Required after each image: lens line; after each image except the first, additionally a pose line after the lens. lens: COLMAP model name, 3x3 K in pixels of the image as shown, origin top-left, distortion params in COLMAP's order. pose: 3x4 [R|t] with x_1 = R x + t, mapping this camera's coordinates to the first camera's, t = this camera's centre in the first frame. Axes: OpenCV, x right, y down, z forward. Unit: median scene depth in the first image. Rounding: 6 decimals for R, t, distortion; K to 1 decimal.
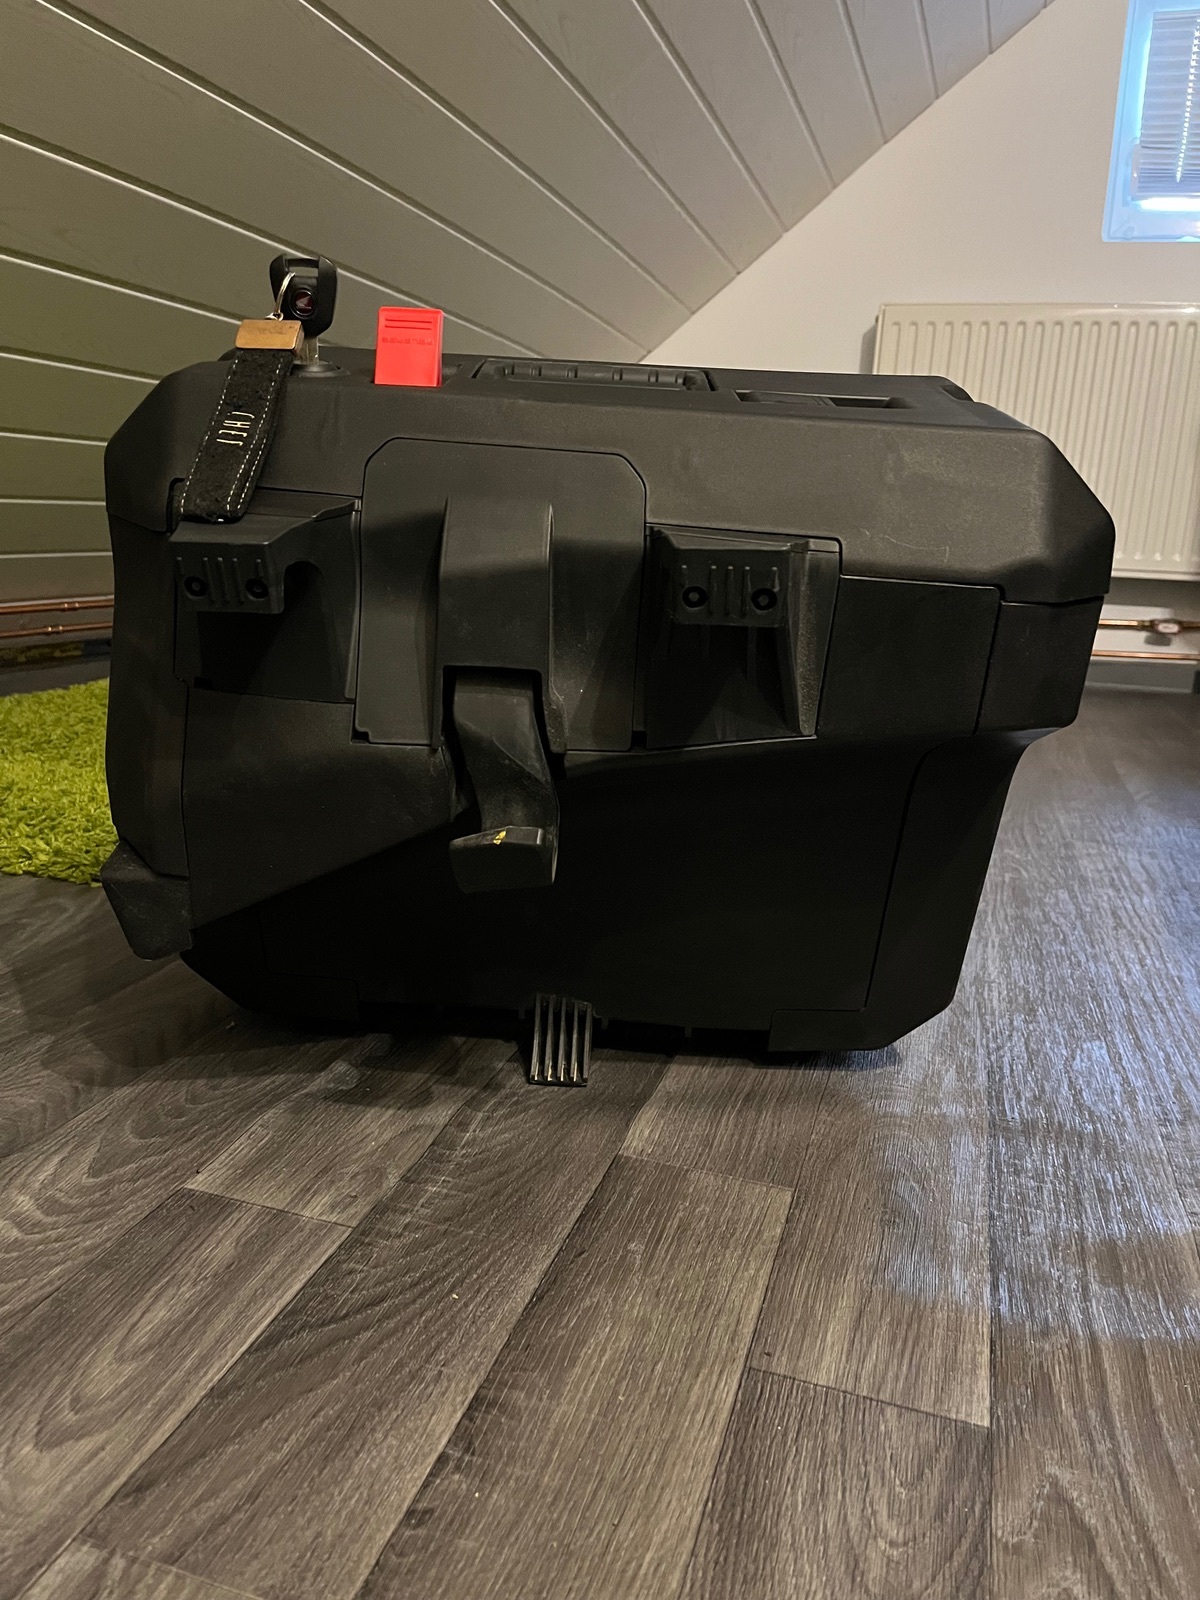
lens RADIAL K [[1211.9, 0, 590.6], [0, 1211.9, 816.9], [0, 0, 1]] dist [0.073910, -0.106331]
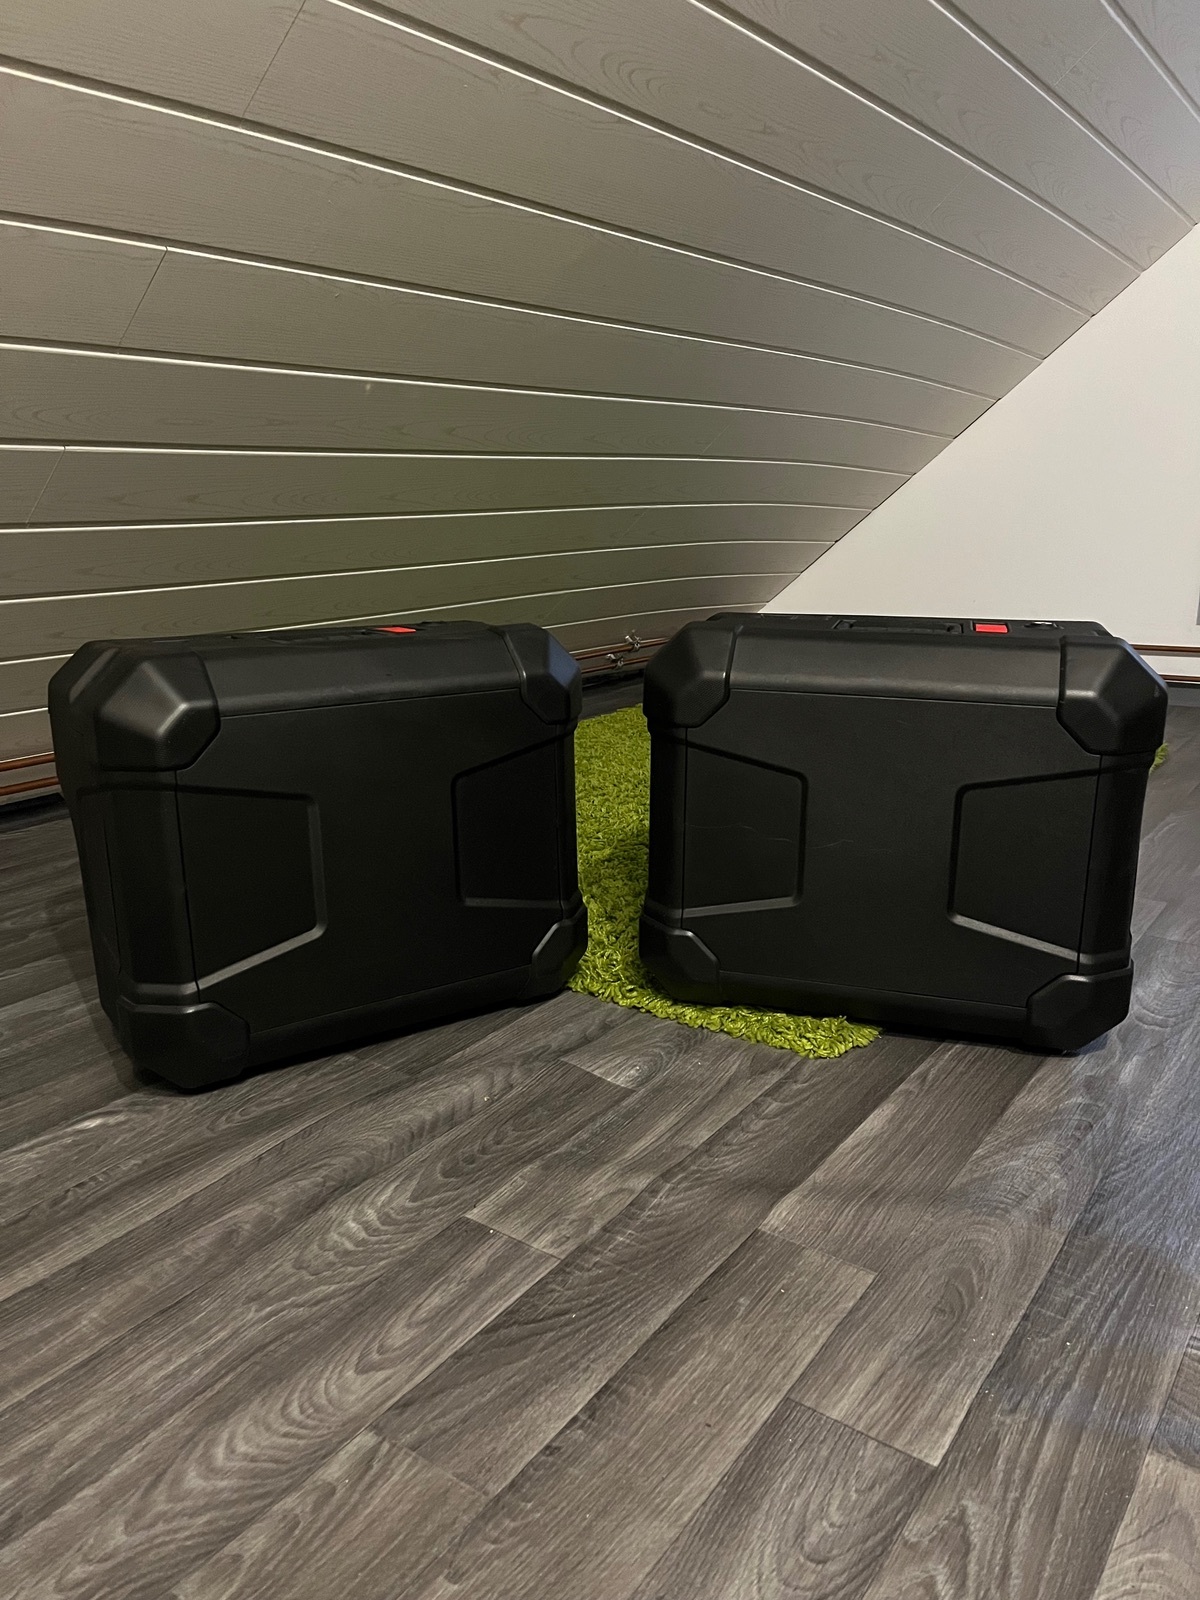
lens RADIAL K [[1211.9, 0, 594.8], [0, 1211.9, 812.1], [0, 0, 1]] dist [0.073910, -0.106331]
pose [[0.947677, 0.023425, -0.318371, 0.360821], [-0.017488, 0.999616, 0.021494, -0.289724], [0.318752, -0.014801, 0.947722, -0.477308]]
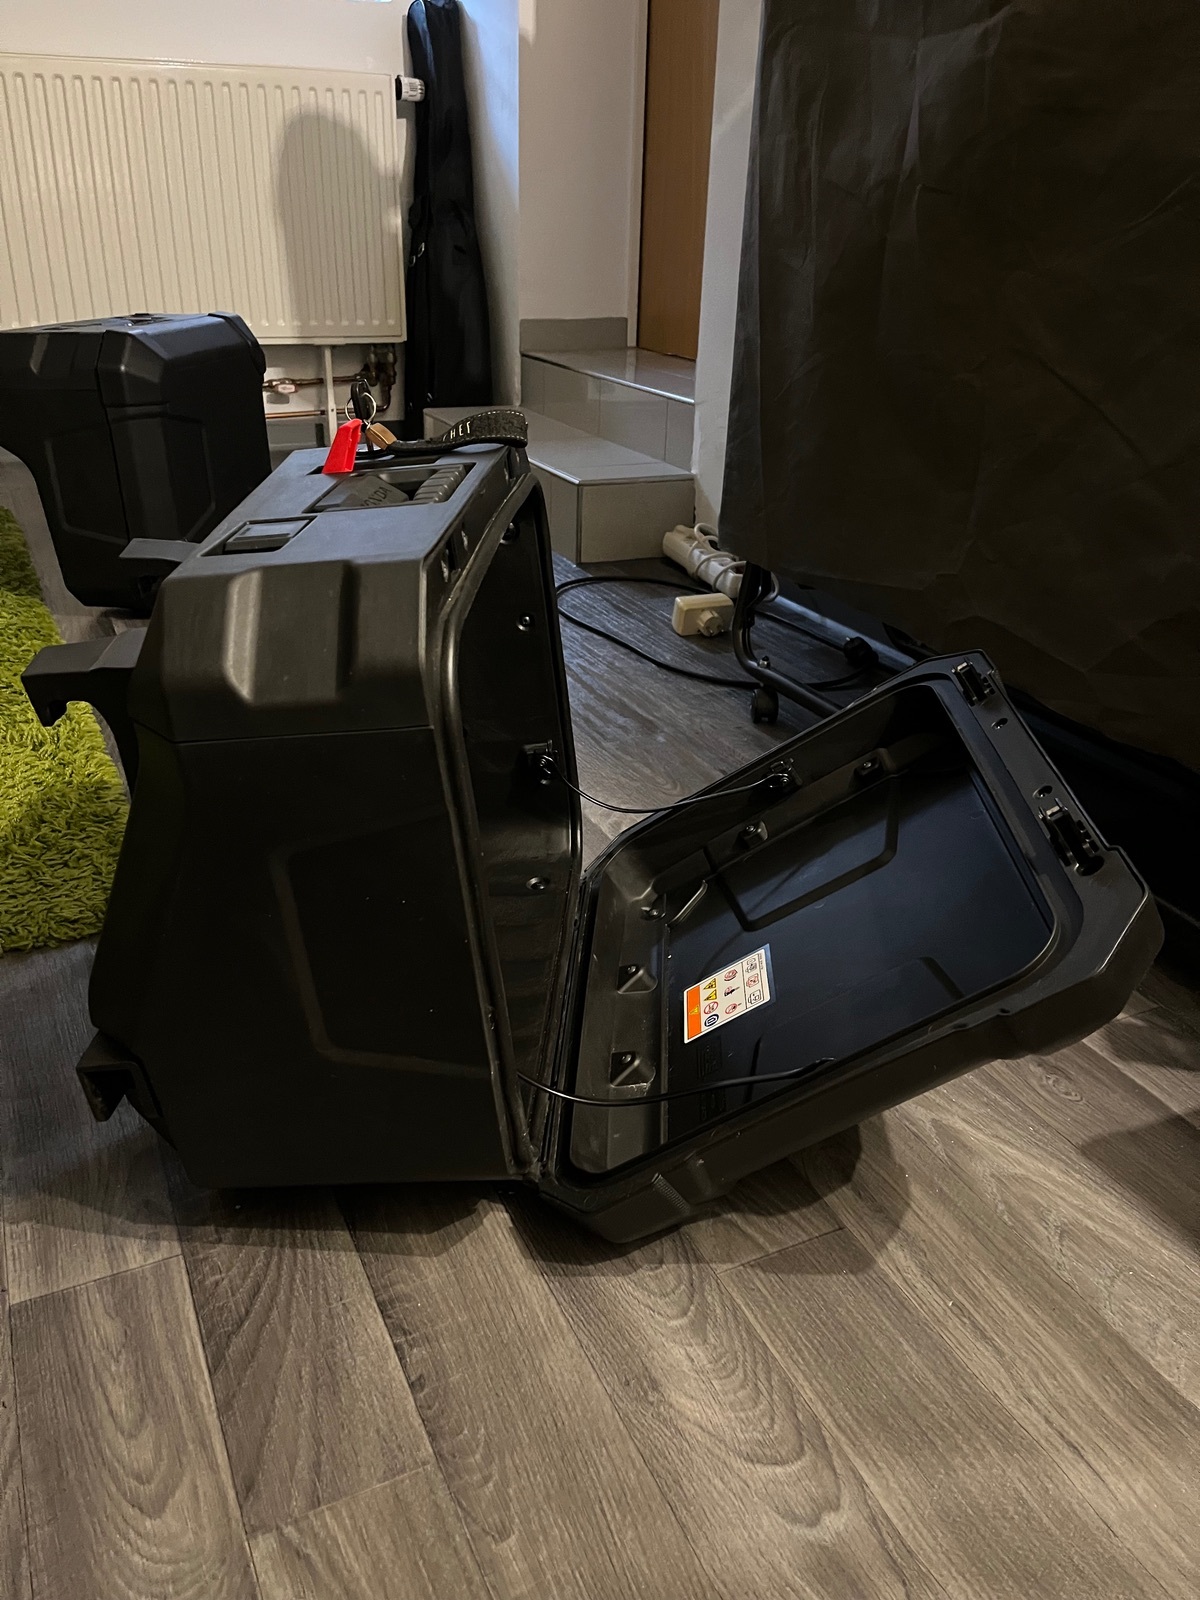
lens RADIAL K [[1211.9, 0, 586.9], [0, 1211.9, 821.5], [0, 0, 1]] dist [0.073910, -0.106331]
pose [[0.734135, -0.331244, 0.592725, -0.560606], [0.168858, 0.934574, 0.313143, -0.471158], [-0.657672, -0.129803, 0.742037, -0.187739]]
